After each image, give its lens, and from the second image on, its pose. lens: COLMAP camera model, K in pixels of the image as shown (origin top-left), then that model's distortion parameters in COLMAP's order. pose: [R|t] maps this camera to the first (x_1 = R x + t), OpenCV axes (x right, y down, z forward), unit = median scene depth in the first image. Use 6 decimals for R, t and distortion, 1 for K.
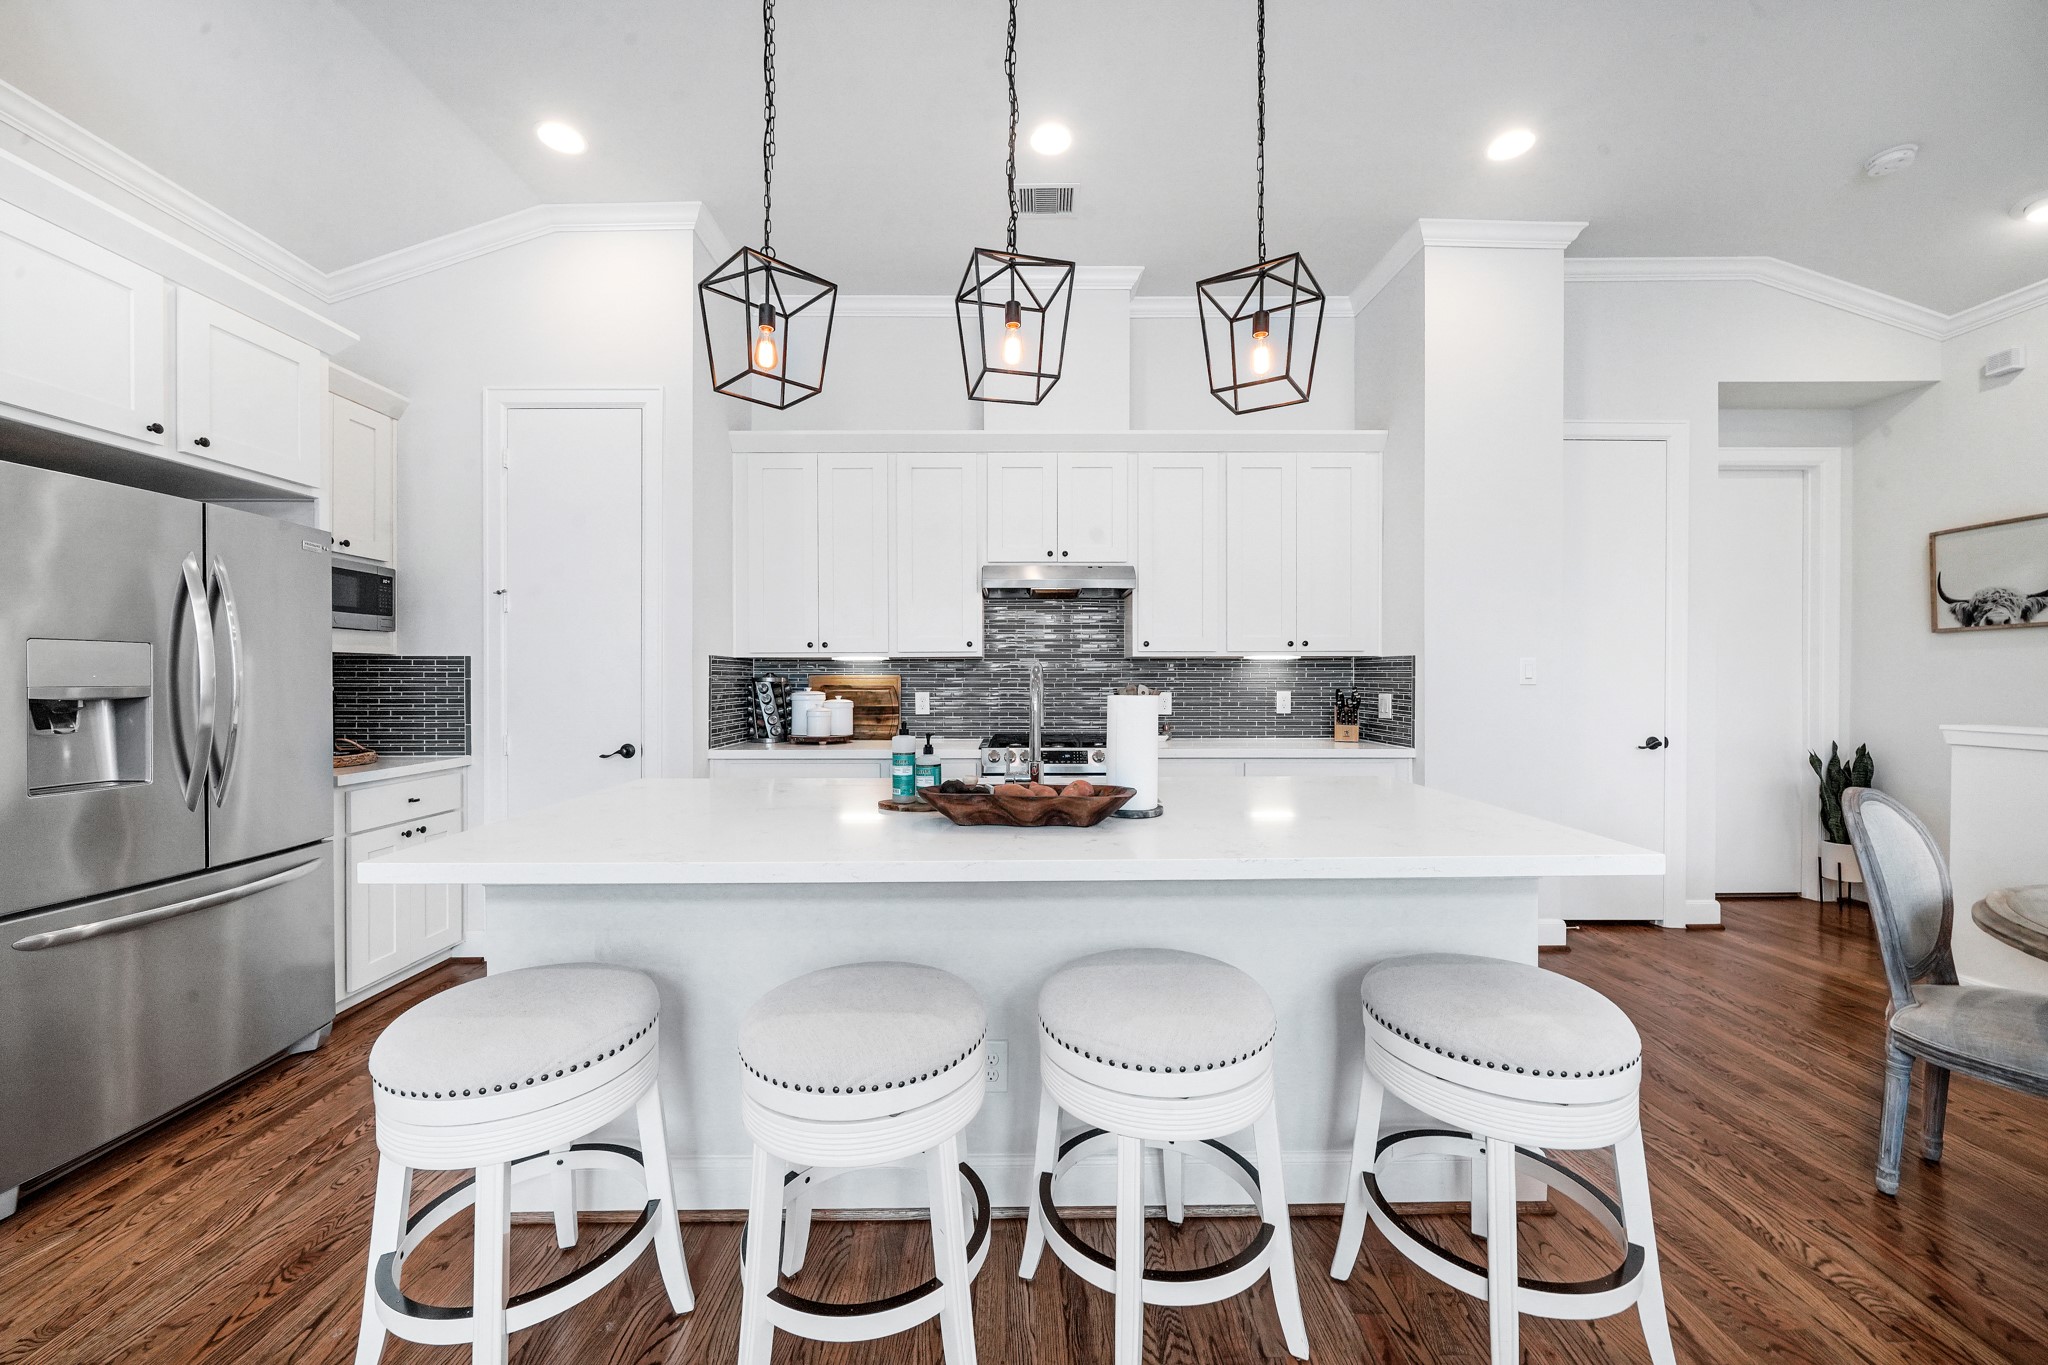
lens RADIAL K [[795.8, 0, 995.2], [0, 795.8, 684.9], [0, 0, 1]] dist [-0.000242, -0.002695]
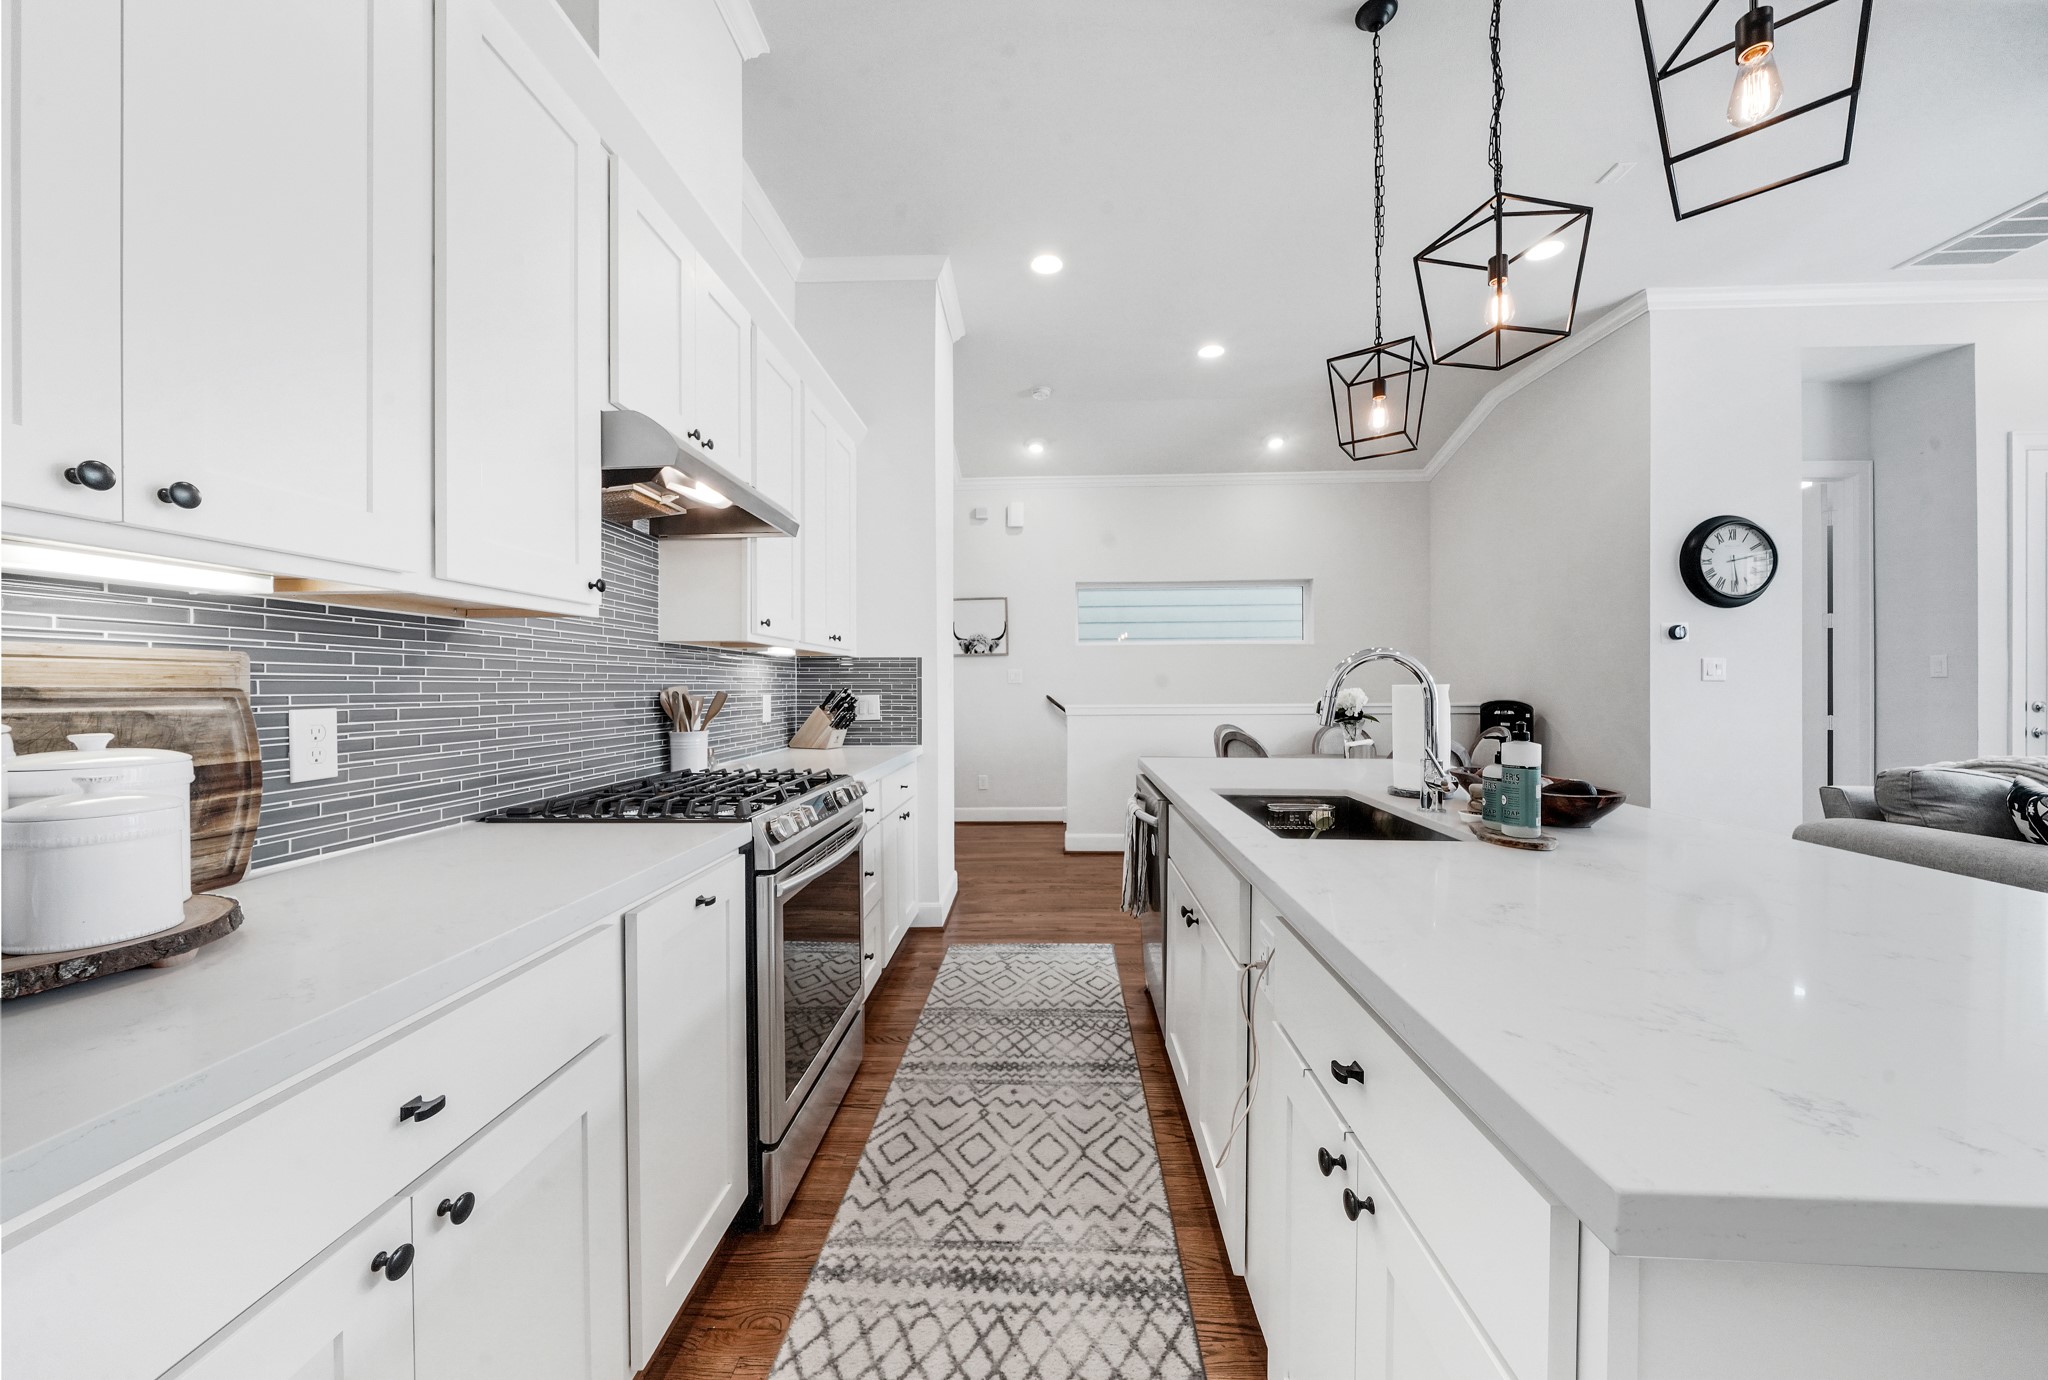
lens RADIAL K [[724.7, 0, 1036.8], [0, 724.7, 678.1], [0, 0, 1]] dist [0.001451, 0.000233]
pose [[0.021182, 0.011849, 0.999705, -0.428851], [0.012557, 0.999848, -0.012116, 0.004328], [-0.999697, 0.012810, 0.021030, 0.806242]]
